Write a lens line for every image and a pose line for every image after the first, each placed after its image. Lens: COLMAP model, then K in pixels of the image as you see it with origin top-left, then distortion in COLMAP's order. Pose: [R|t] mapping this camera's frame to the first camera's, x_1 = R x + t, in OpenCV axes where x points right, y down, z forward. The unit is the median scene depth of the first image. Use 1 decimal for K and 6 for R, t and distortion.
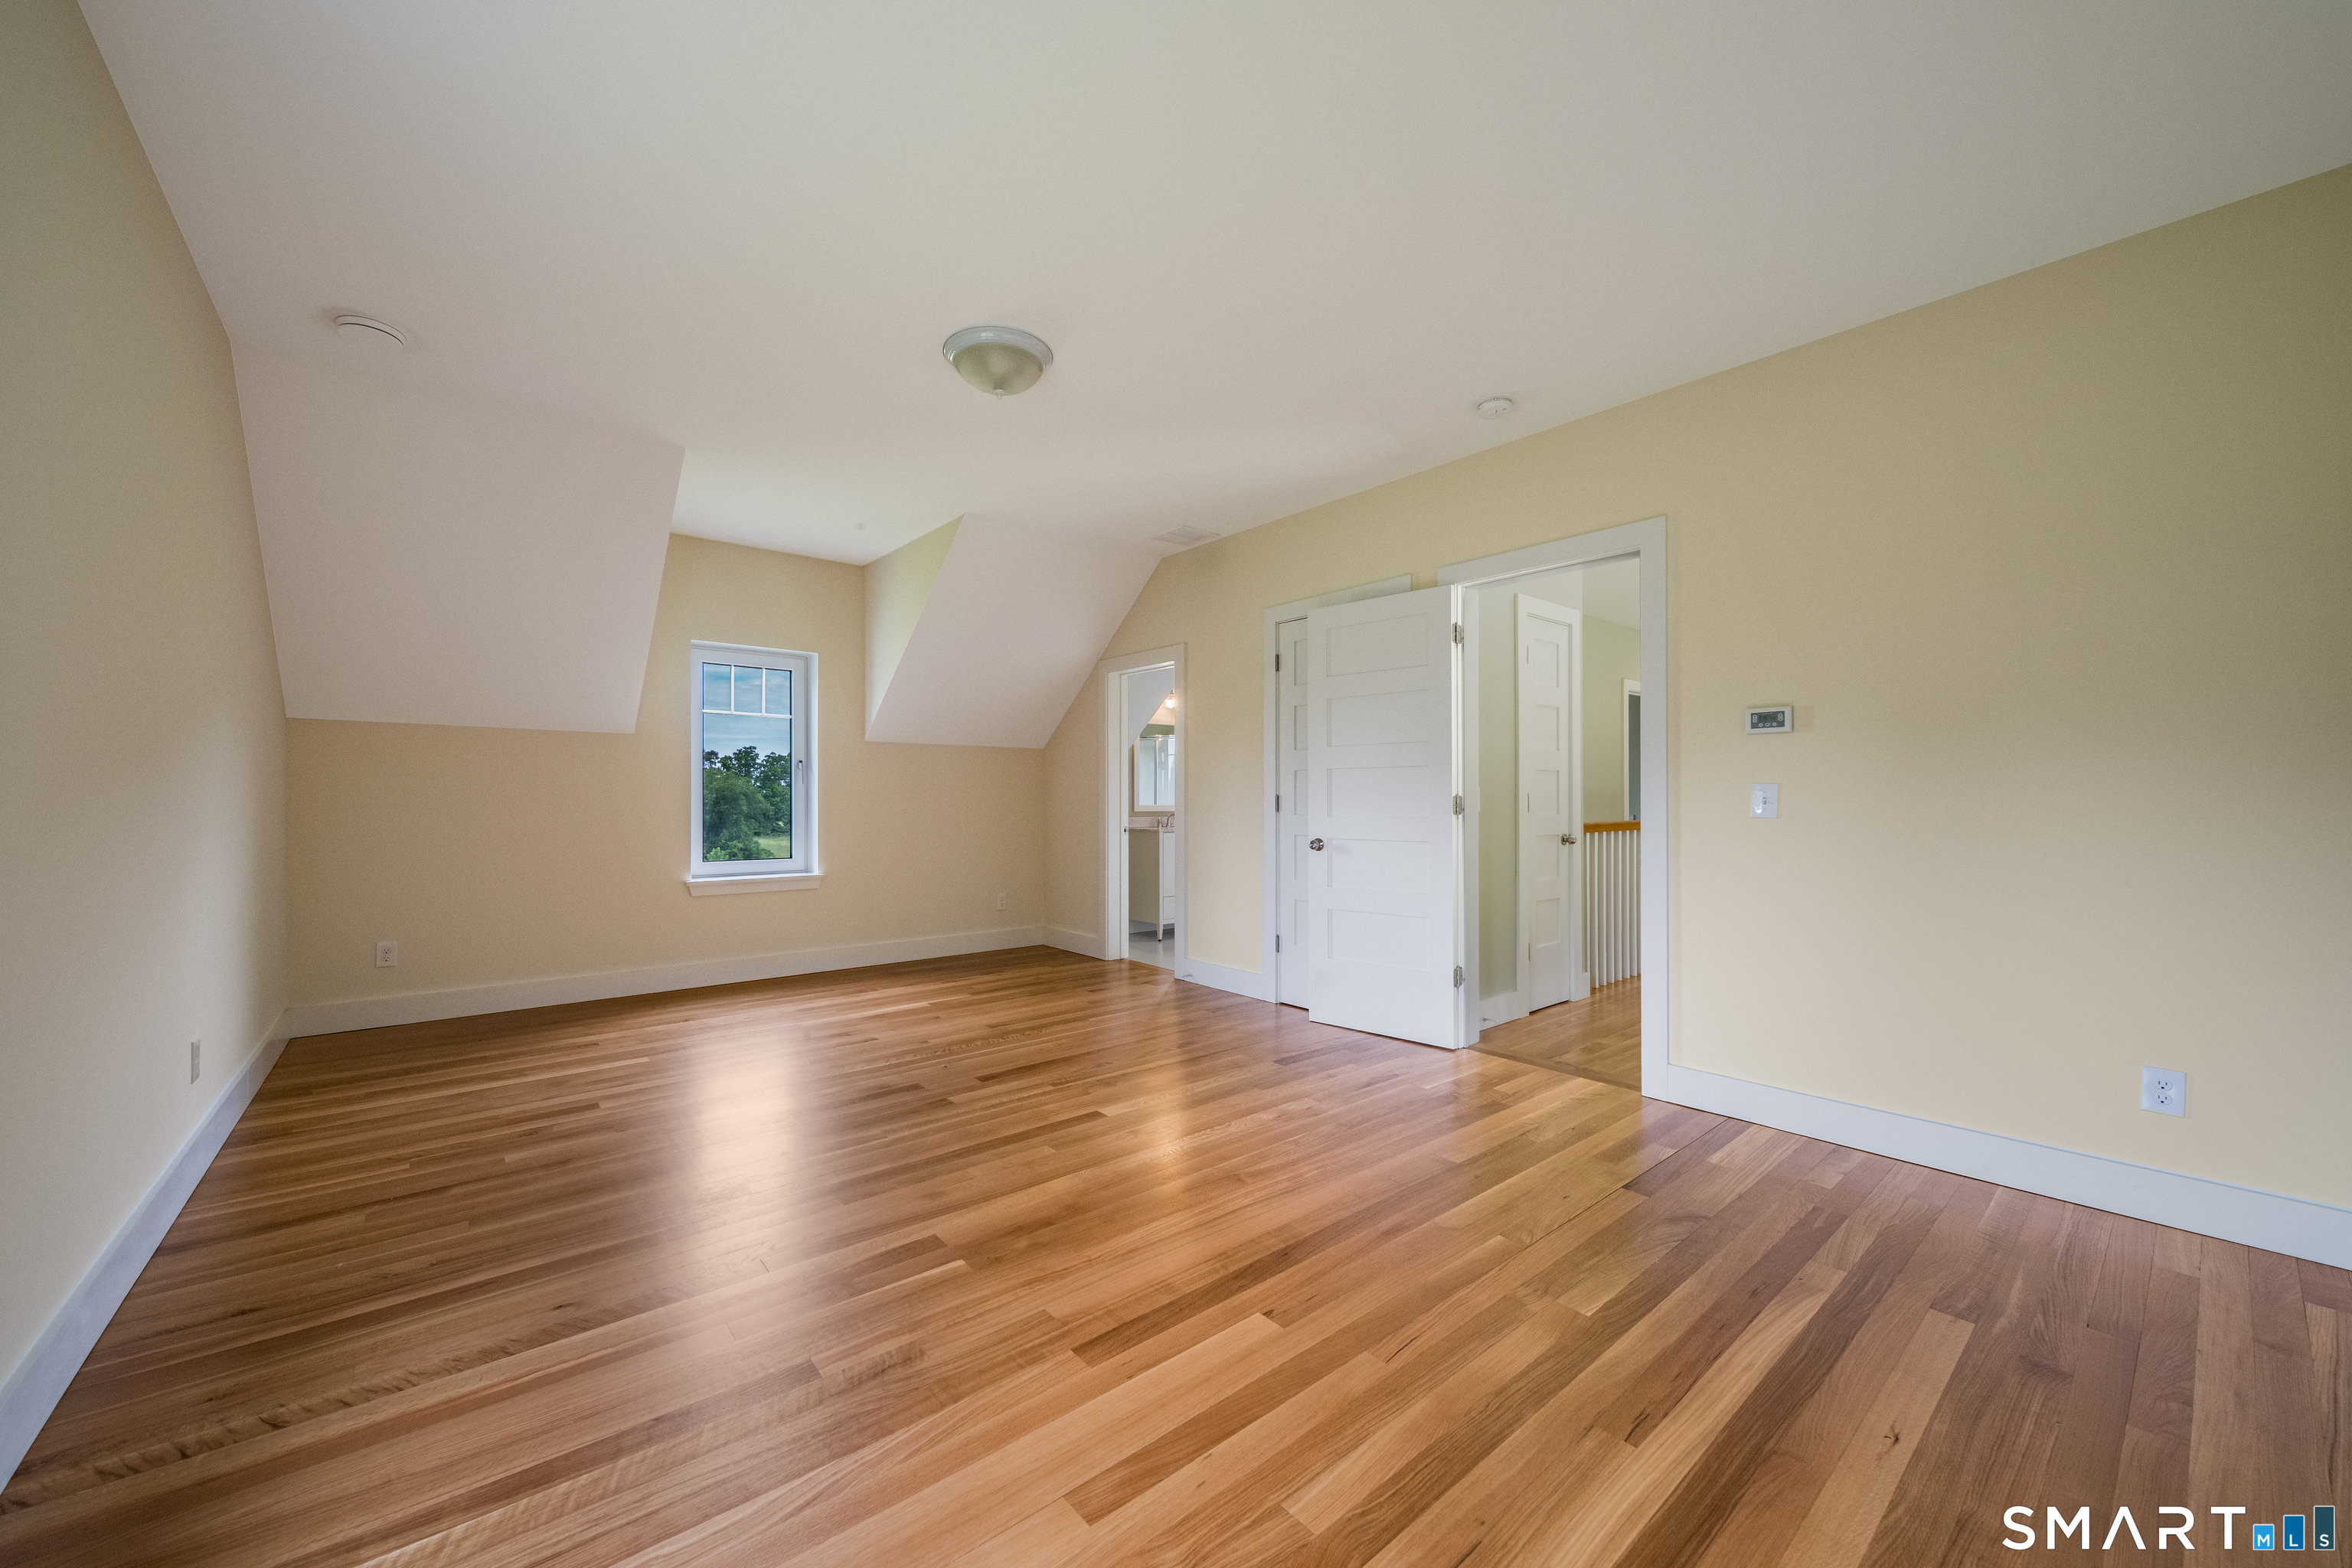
lens RADIAL K [[884.3, 0, 1177.8], [0, 884.3, 788.6], [0, 0, 1]] dist [0.000263, -0.000247]
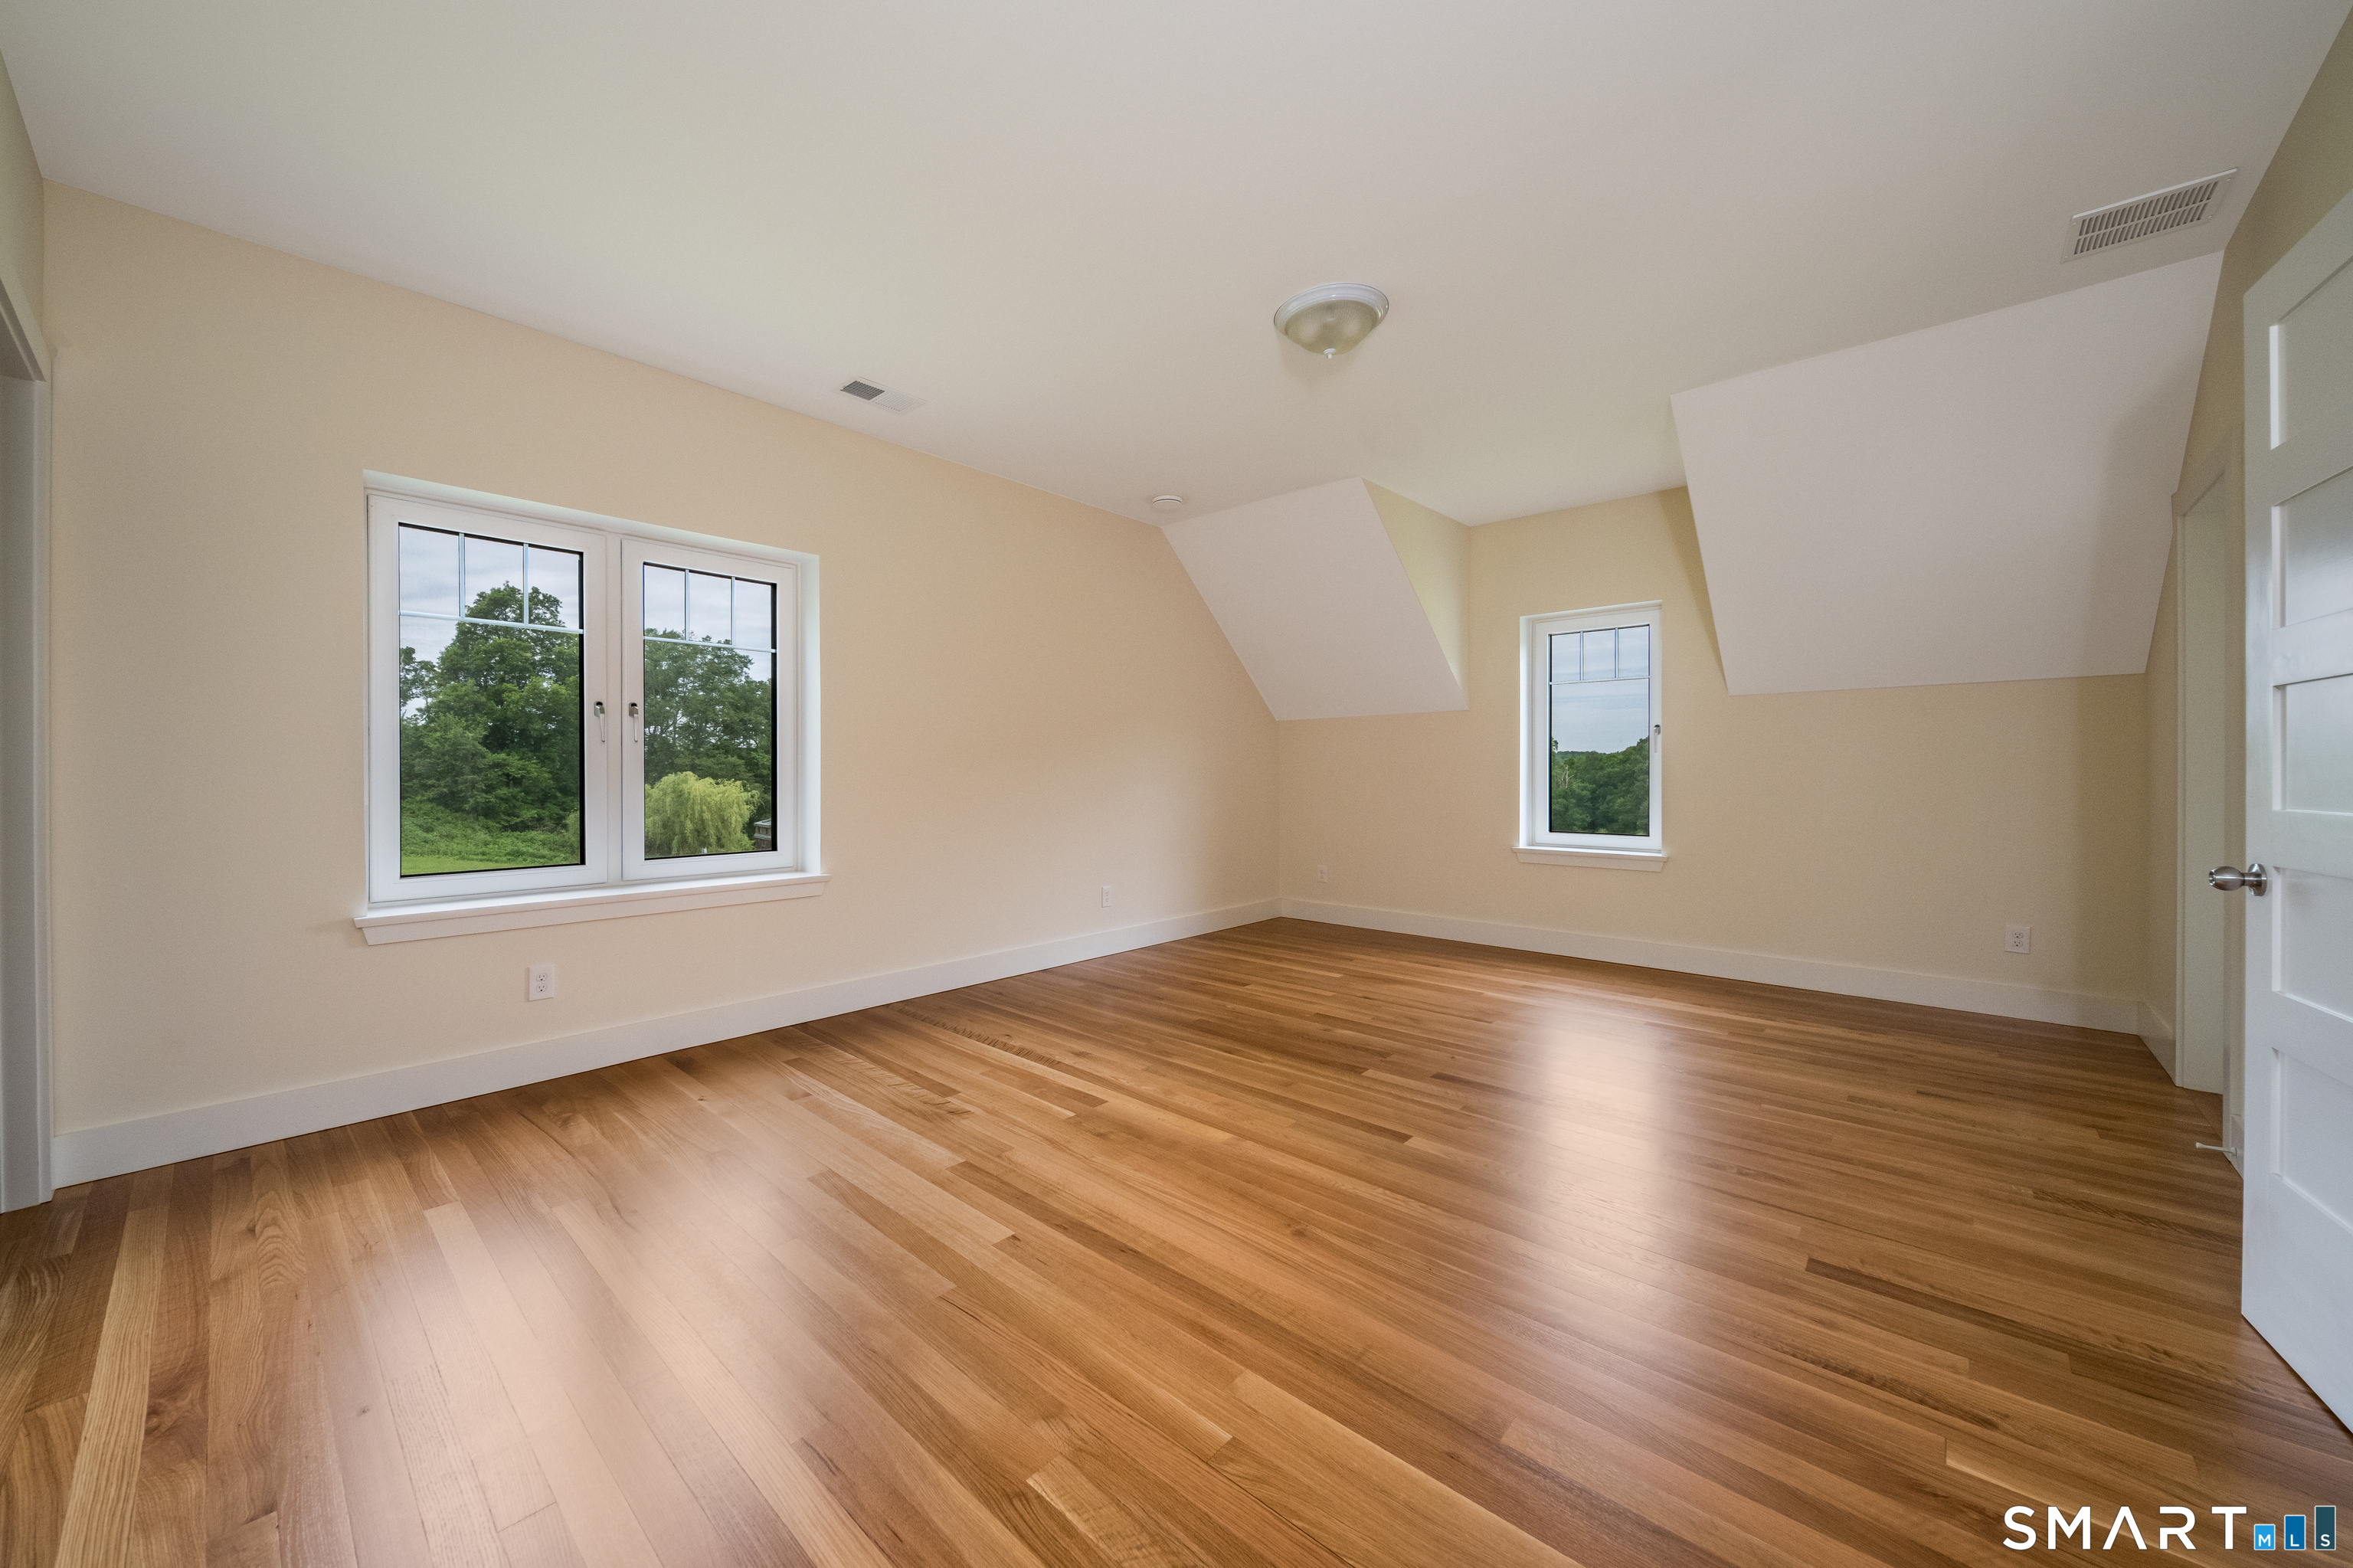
lens RADIAL K [[884.7, 0, 1156.1], [0, 884.7, 768.3], [0, 0, 1]] dist [0.000263, -0.000247]
pose [[0.116387, 0.004233, -0.993195, 1.176403], [0.006091, 0.999969, 0.004976, -0.024795], [0.993185, -0.006629, 0.116357, 0.974492]]
